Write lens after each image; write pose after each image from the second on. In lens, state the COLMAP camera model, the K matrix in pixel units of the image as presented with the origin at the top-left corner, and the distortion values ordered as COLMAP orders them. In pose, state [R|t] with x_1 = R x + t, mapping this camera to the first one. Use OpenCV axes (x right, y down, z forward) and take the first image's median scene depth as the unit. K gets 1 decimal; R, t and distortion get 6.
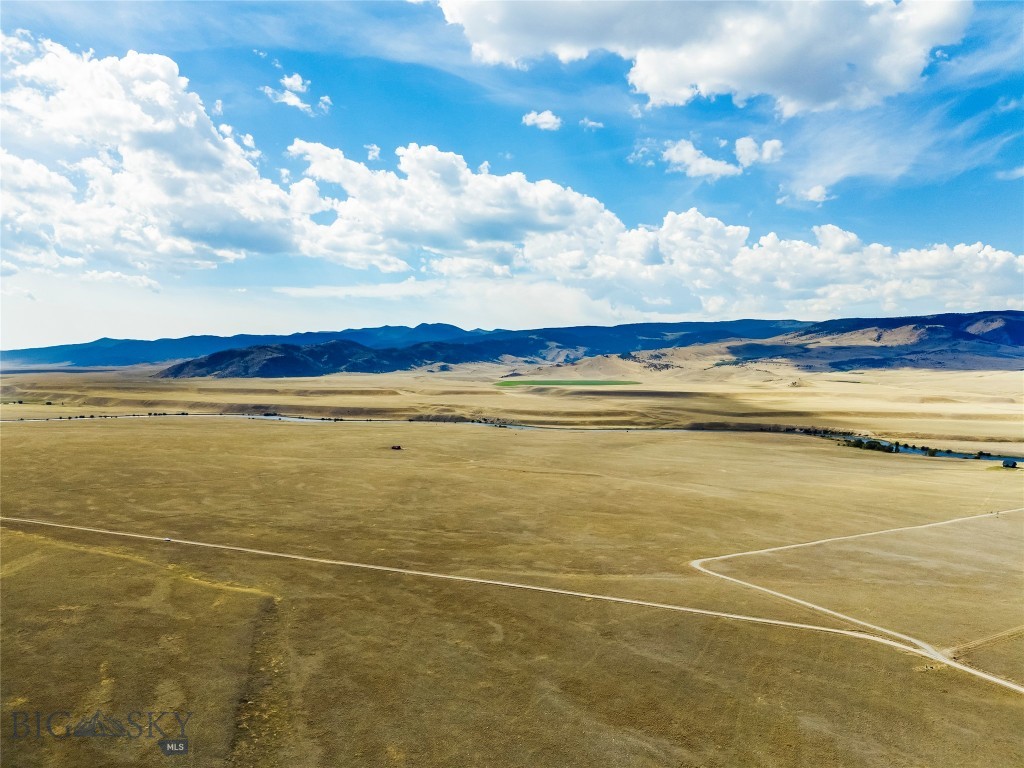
lens RADIAL K [[751.5, 0, 512.0], [0, 751.5, 384.0], [0, 0, 1]] dist [0.071498, -0.074809]
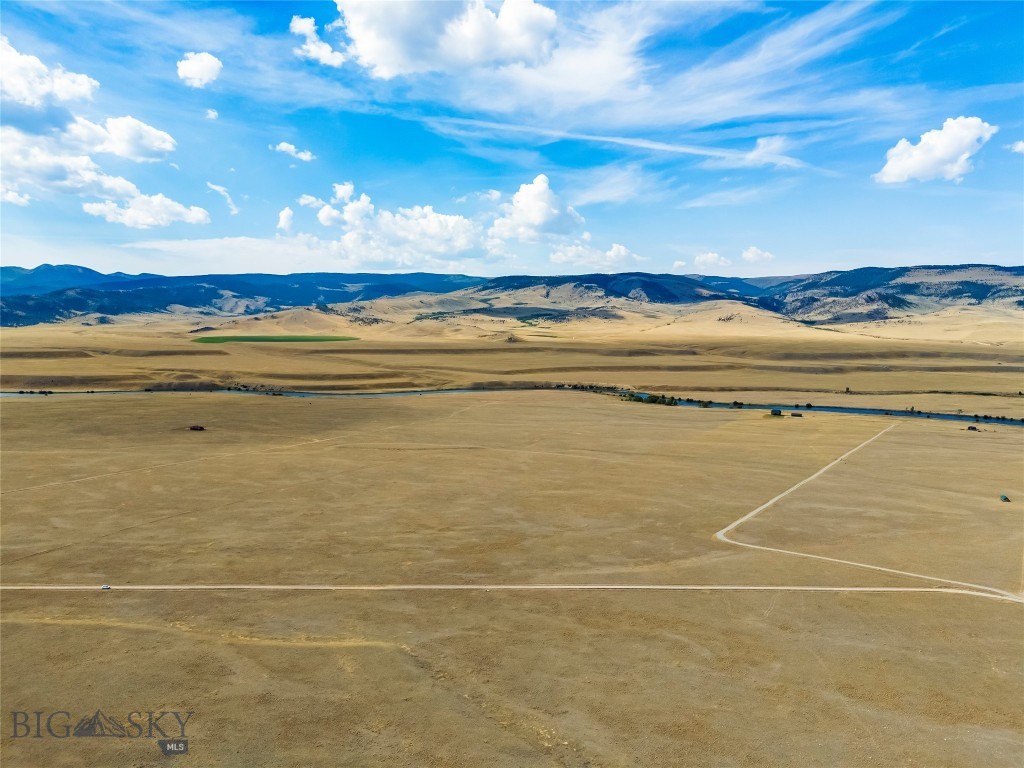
lens RADIAL K [[751.5, 0, 512.0], [0, 751.5, 384.0], [0, 0, 1]] dist [0.071498, -0.074809]
pose [[0.904981, -0.034872, 0.424019, -0.353961], [0.006939, 0.997713, 0.067243, -0.036209], [-0.425394, -0.057911, 0.903153, 0.148650]]
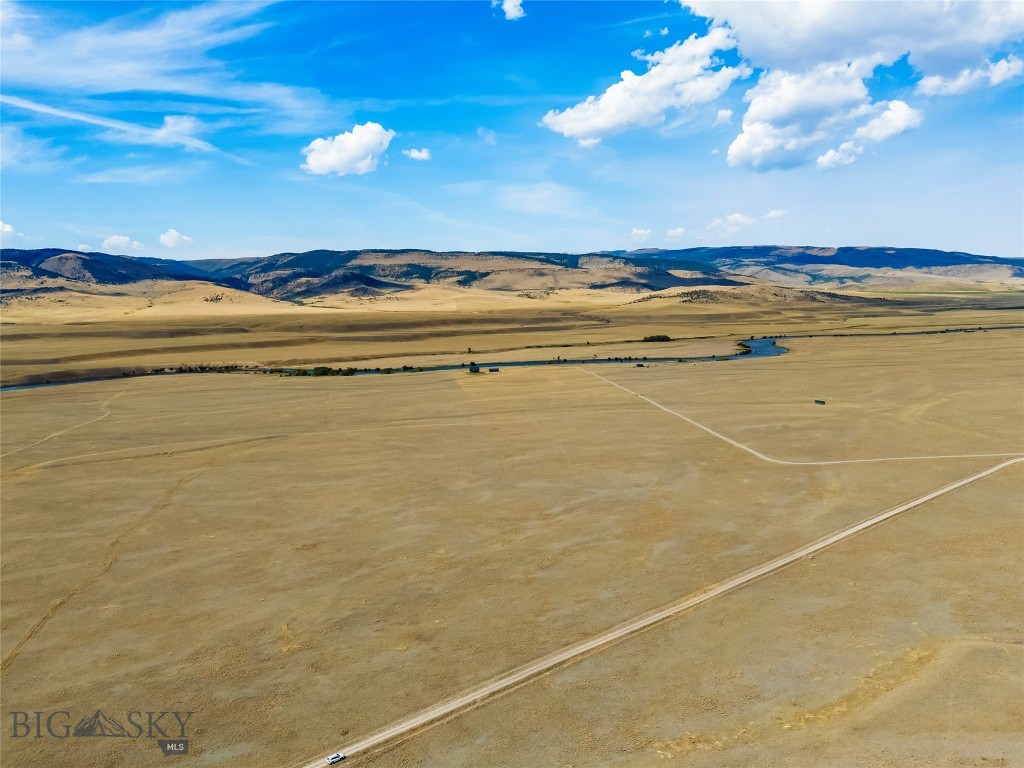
lens RADIAL K [[795.1, 0, 514.6], [0, 795.1, 323.6], [0, 0, 1]] dist [0.002269, 0.000705]
pose [[0.402642, -0.037378, 0.914594, -0.632705], [0.044253, 0.998792, 0.021337, 0.019044], [-0.914287, 0.031883, 0.403810, 0.702048]]
